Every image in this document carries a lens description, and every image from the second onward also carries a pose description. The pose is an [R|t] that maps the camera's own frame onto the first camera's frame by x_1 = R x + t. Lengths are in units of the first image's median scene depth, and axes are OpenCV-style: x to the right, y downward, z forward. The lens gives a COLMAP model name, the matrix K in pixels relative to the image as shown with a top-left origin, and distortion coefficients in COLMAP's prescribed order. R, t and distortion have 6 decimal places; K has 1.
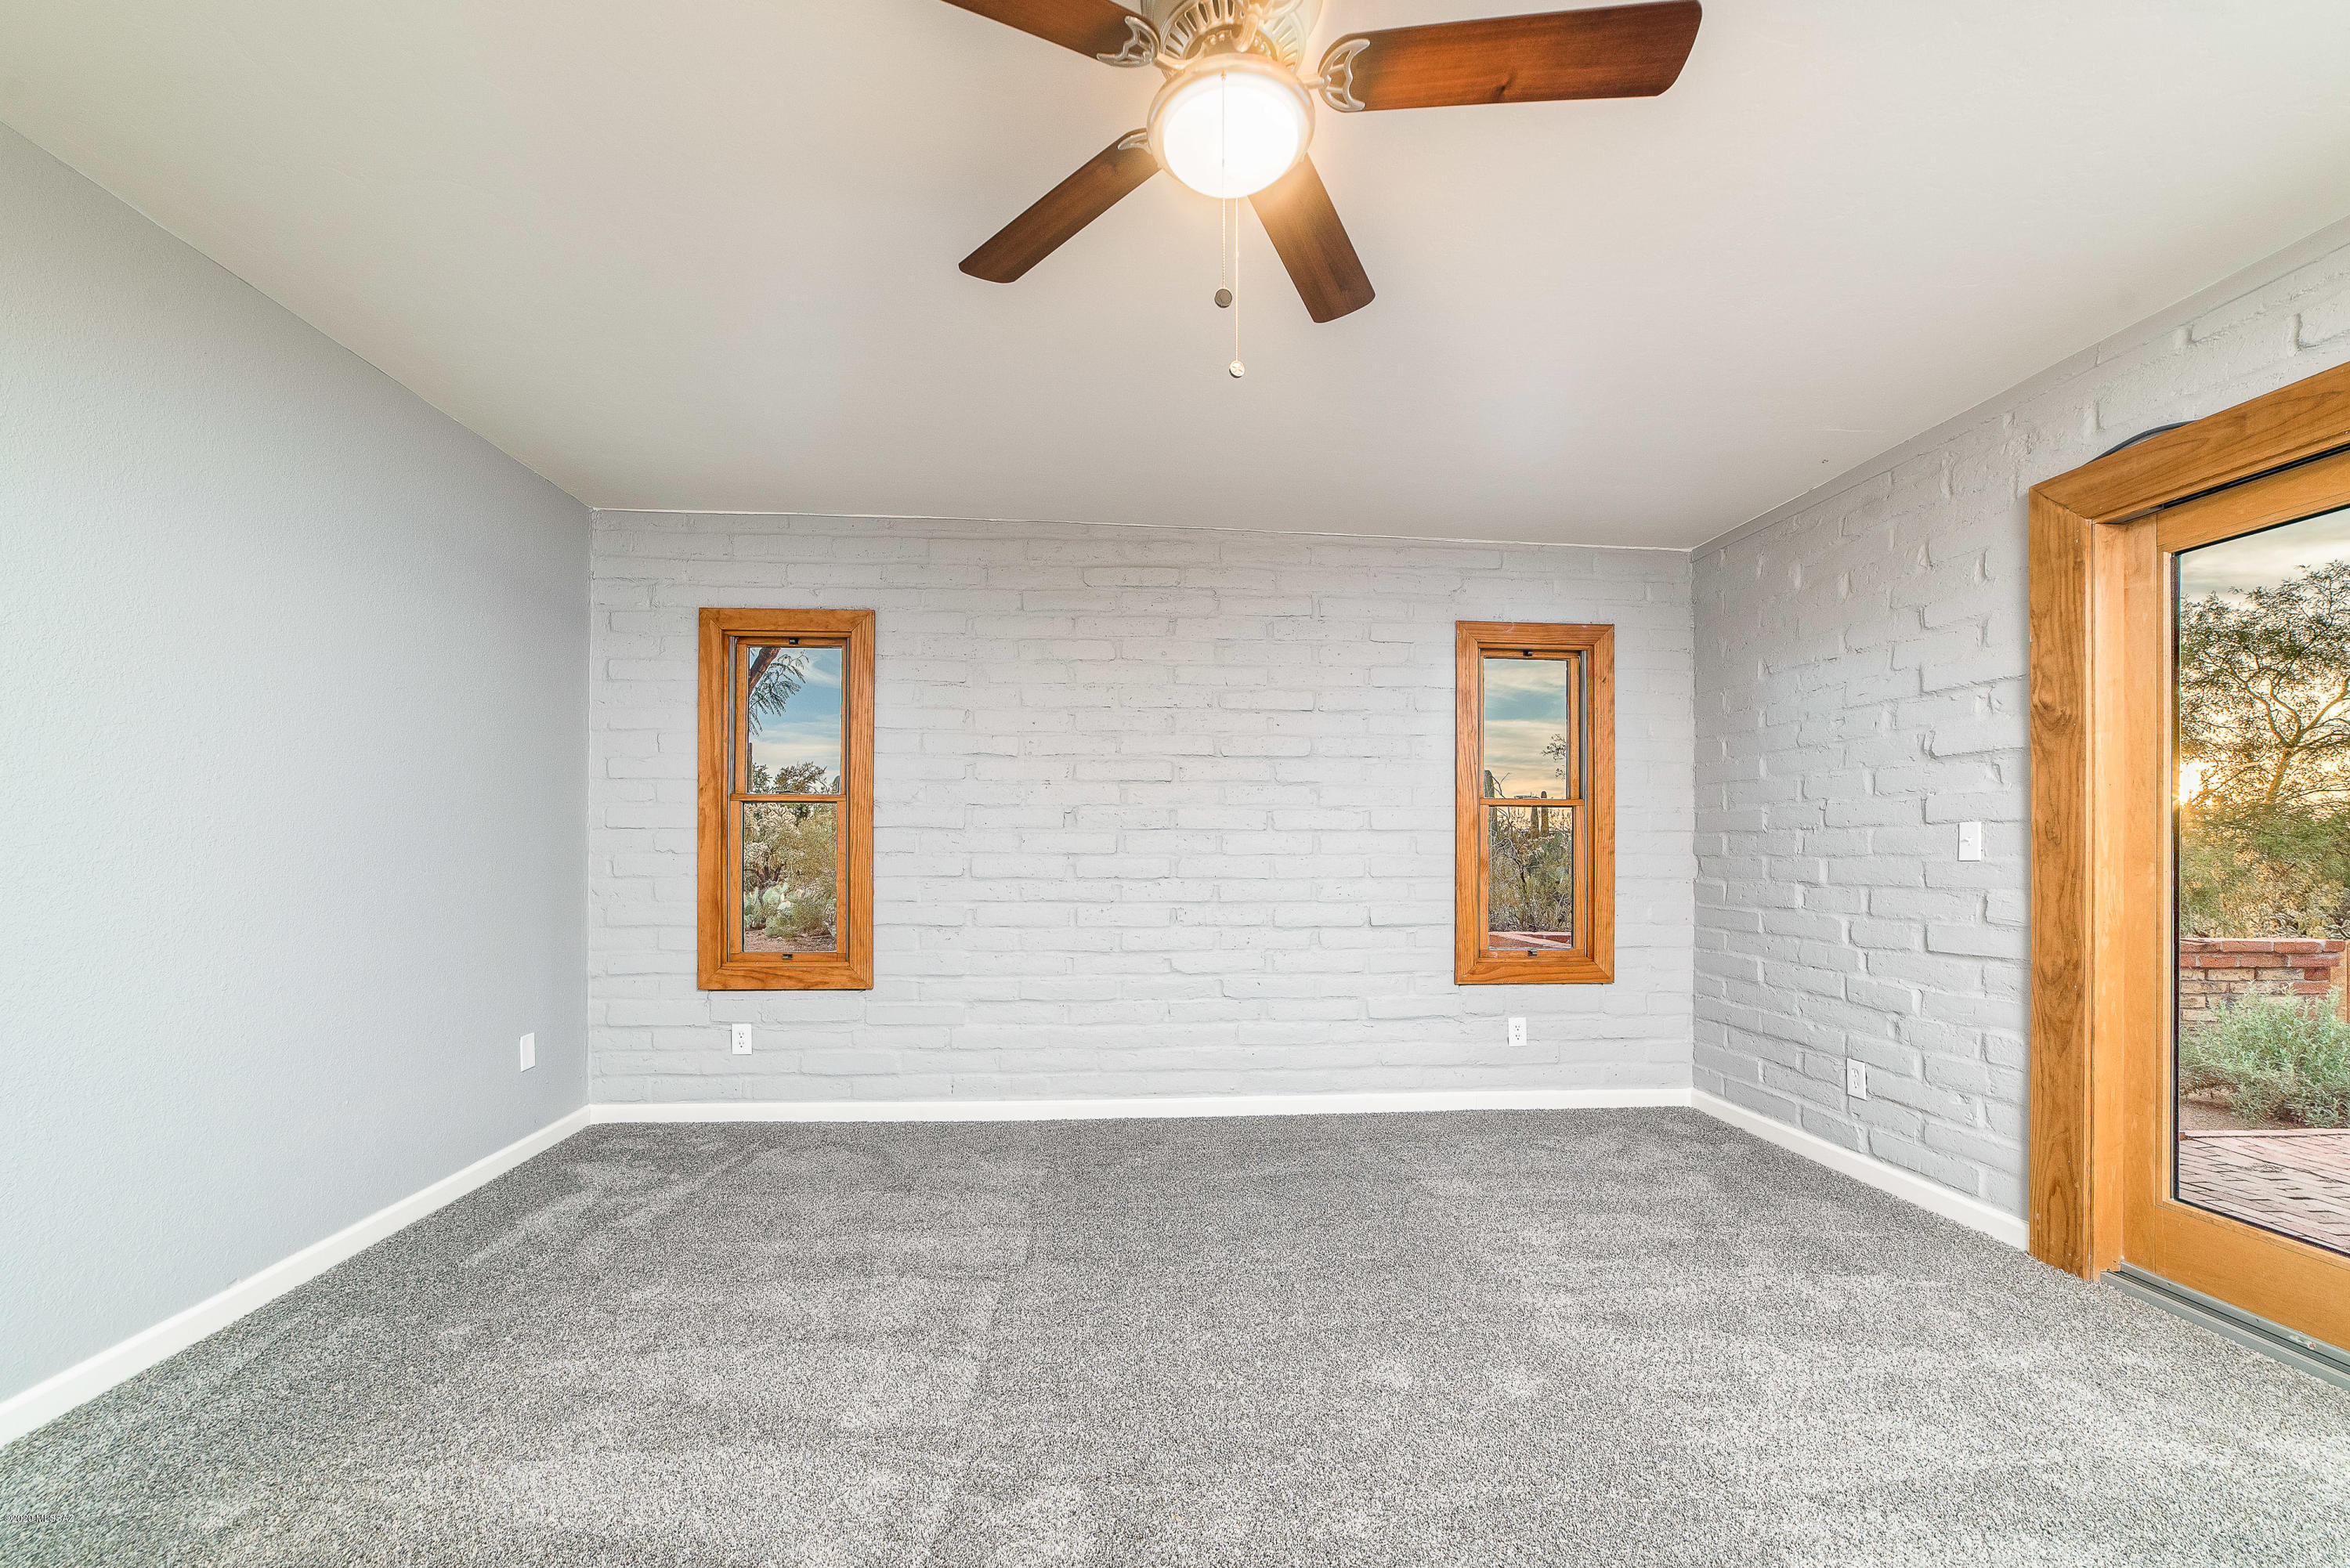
lens RADIAL K [[929.9, 0, 1175.7], [0, 929.9, 836.6], [0, 0, 1]] dist [-0.019494, 0.000156]
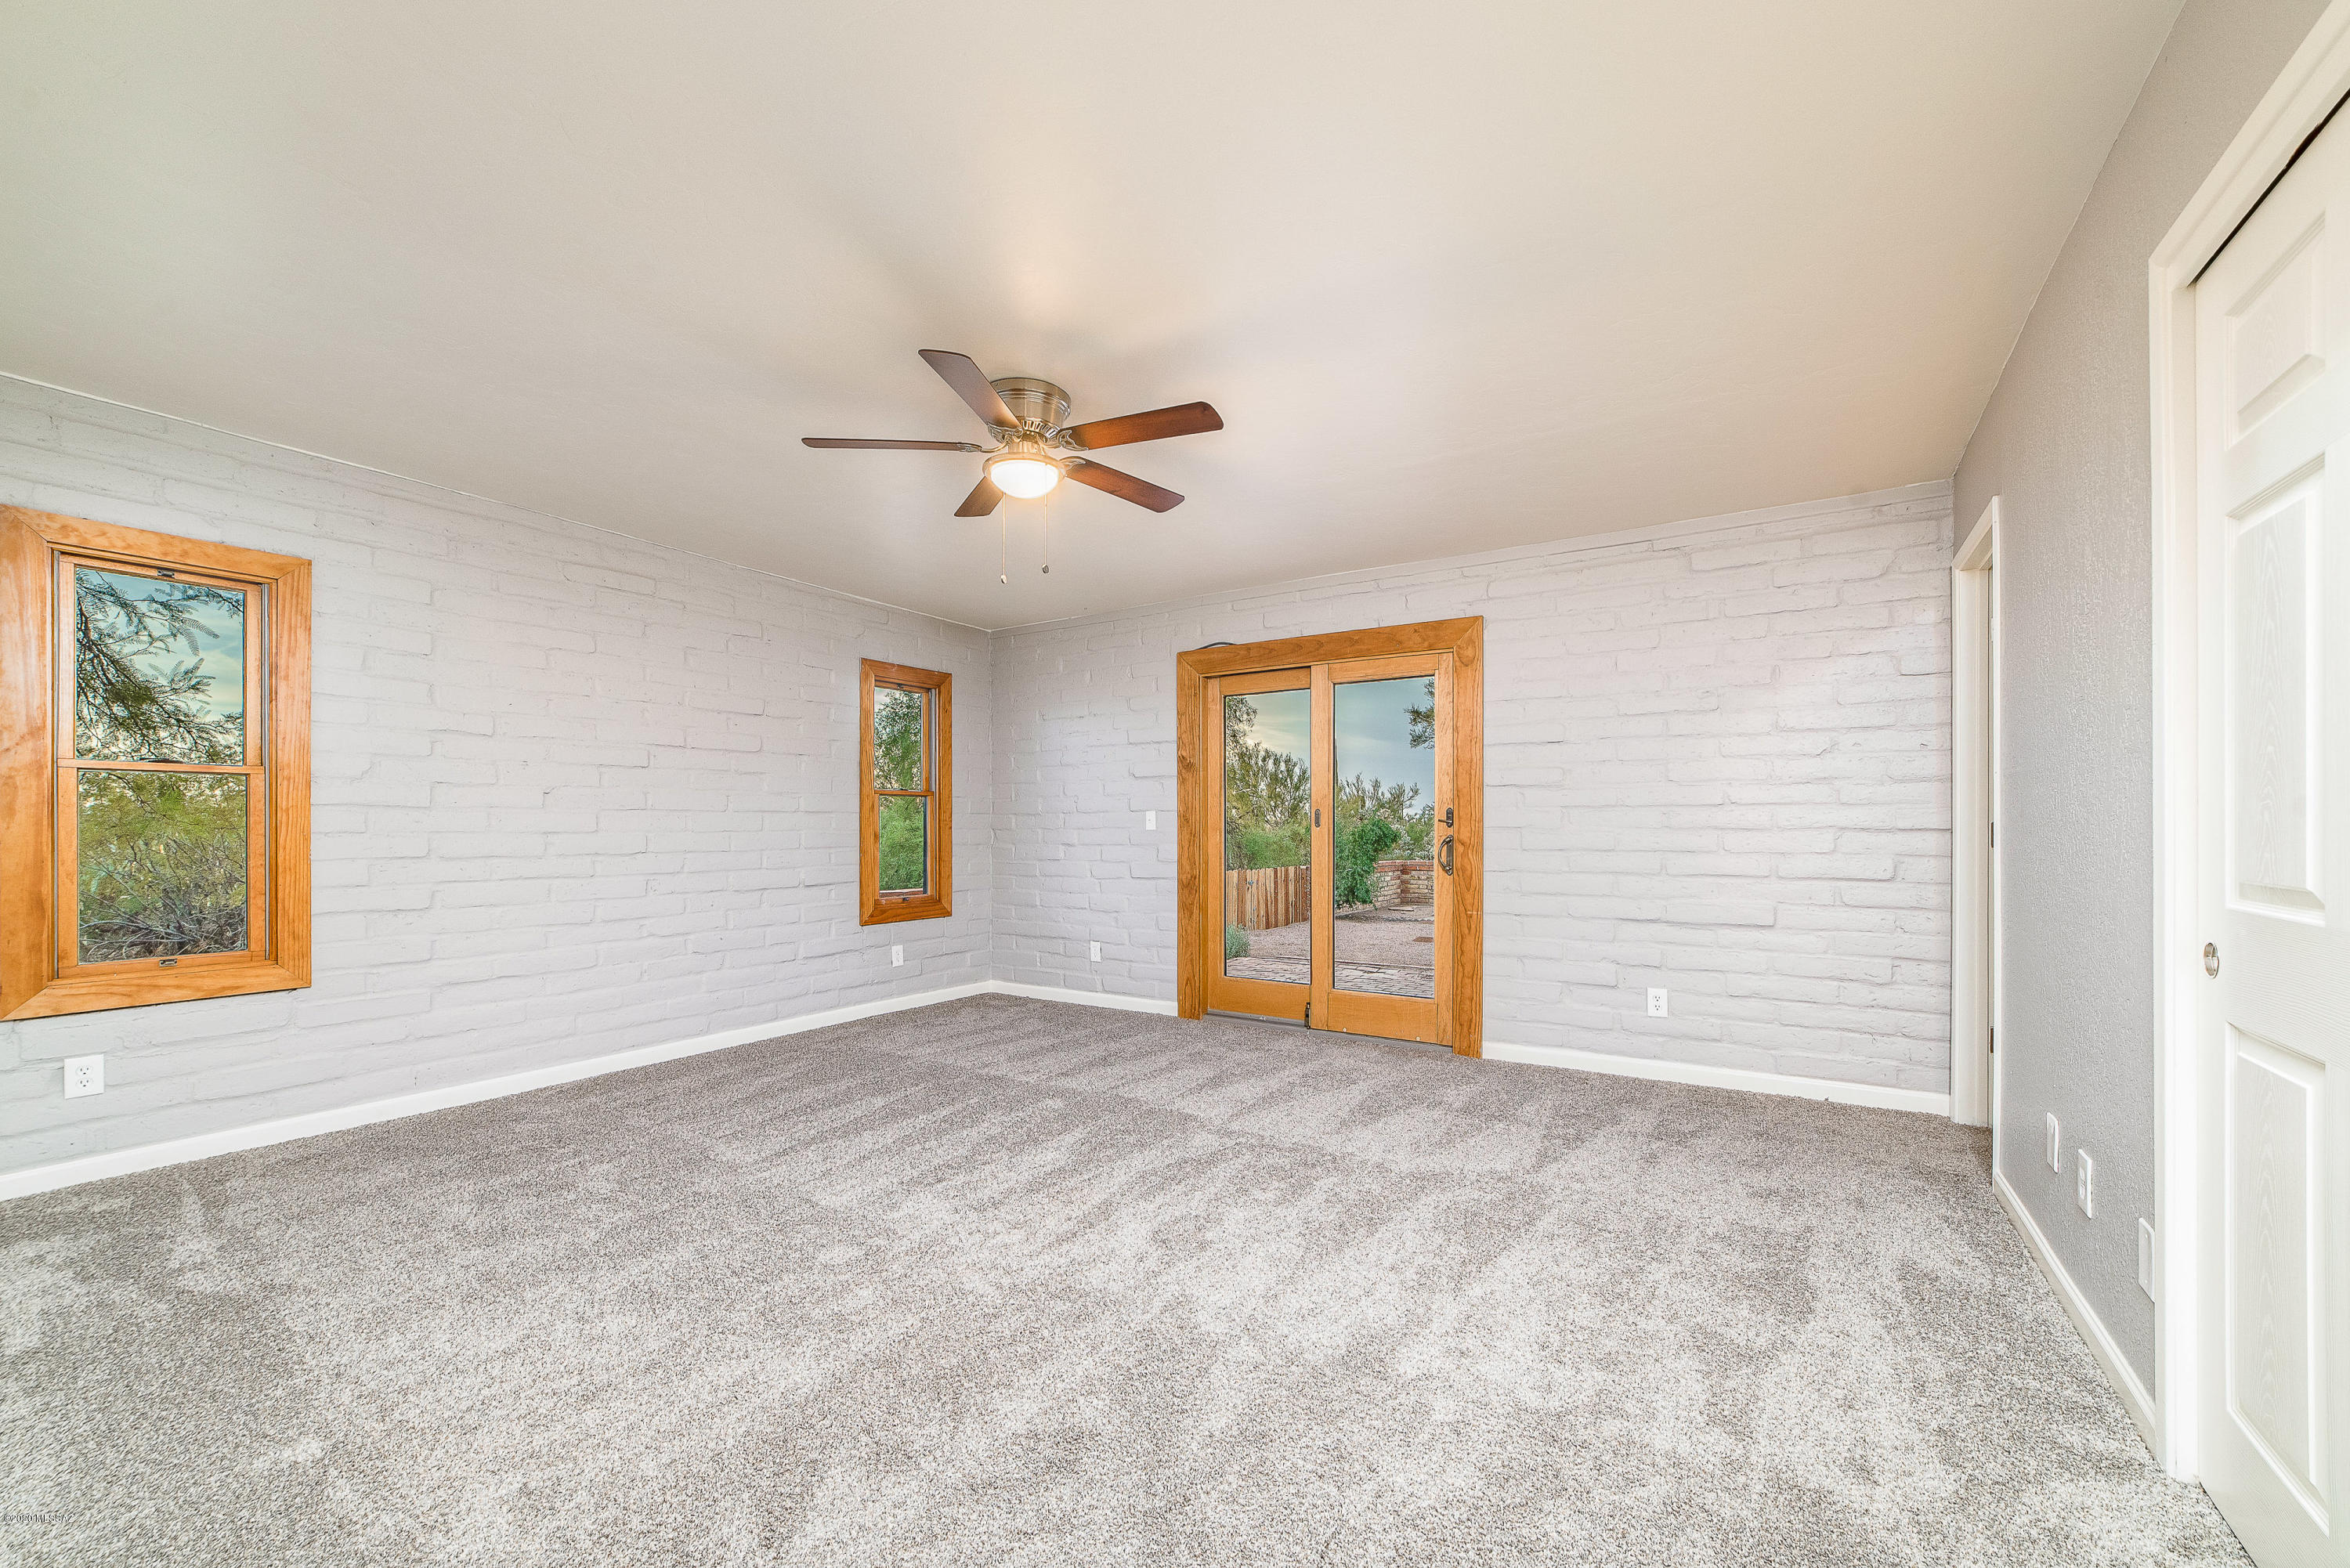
lens RADIAL K [[923.9, 0, 1175.8], [0, 923.9, 799.6], [0, 0, 1]] dist [-0.020847, 0.007325]
pose [[0.601578, 0.017349, 0.798626, -0.527870], [-0.005651, 0.999832, -0.017464, -0.004603], [-0.798794, 0.005993, 0.601575, -0.189986]]
